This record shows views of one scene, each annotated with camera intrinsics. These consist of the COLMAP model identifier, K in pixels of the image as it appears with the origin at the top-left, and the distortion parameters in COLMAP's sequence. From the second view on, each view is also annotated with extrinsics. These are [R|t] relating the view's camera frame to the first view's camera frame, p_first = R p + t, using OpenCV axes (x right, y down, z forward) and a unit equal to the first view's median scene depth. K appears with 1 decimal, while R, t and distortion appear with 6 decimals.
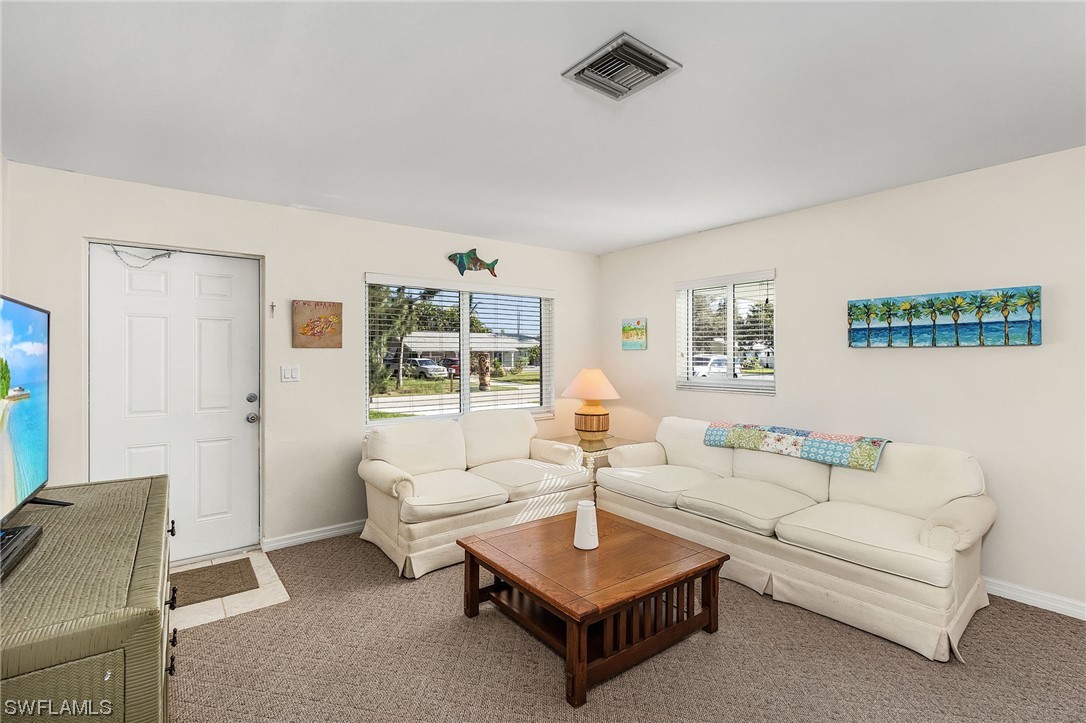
lens RADIAL K [[502.5, 0, 543.0], [0, 502.5, 361.5], [0, 0, 1]] dist [0.000787, -0.000239]
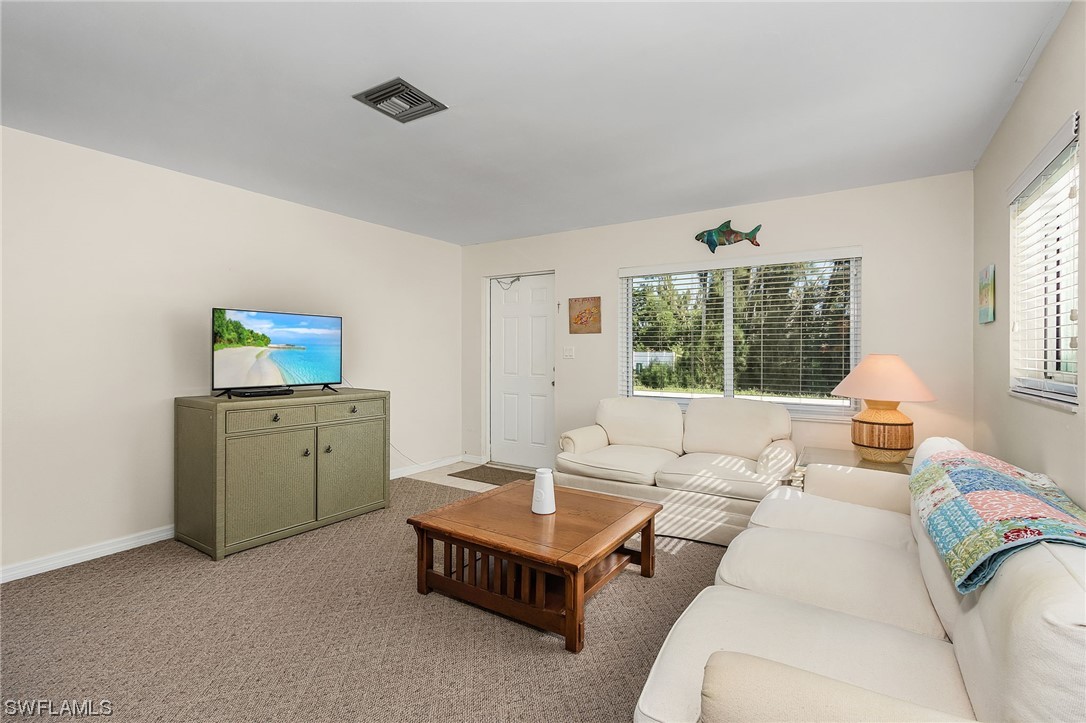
lens RADIAL K [[514.8, 0, 535.9], [0, 514.8, 353.2], [0, 0, 1]] dist [0.002402, -0.001681]
pose [[0.334182, 0.000934, -0.942508, 0.755469], [-0.018851, 0.999806, -0.005693, 0.033743], [0.942320, 0.019670, 0.334135, 0.435289]]
